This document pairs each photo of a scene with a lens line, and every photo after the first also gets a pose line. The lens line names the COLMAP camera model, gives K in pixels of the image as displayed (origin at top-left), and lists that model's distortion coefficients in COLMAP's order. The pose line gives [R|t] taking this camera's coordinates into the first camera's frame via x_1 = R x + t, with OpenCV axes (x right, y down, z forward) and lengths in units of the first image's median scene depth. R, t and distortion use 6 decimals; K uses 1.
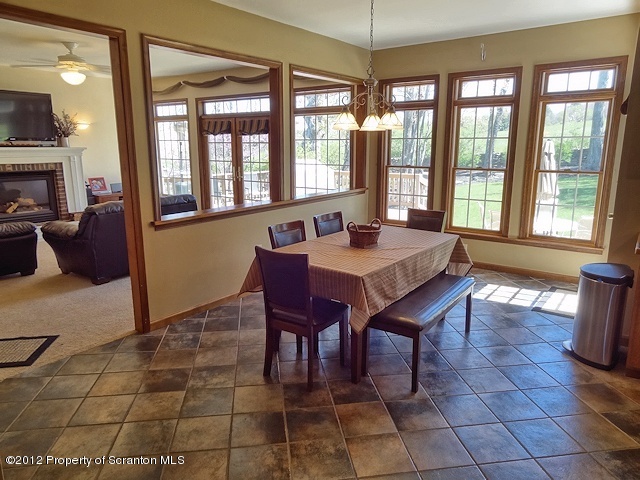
lens RADIAL K [[441.5, 0, 320.1], [0, 441.5, 240.8], [0, 0, 1]] dist [0.007157, -0.002507]
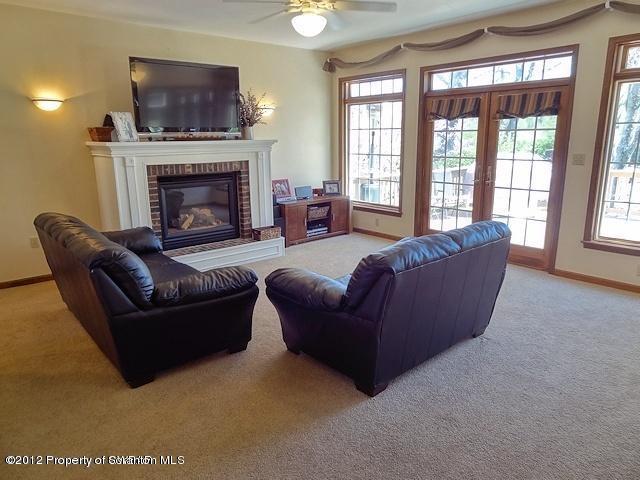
lens RADIAL K [[441.5, 0, 318.7], [0, 441.5, 238.5], [0, 0, 1]] dist [0.007157, -0.002507]
pose [[0.974633, 0.039970, -0.220210, -0.296114], [-0.036012, 0.999110, 0.021963, -0.066798], [0.220892, -0.013476, 0.975205, 0.301882]]
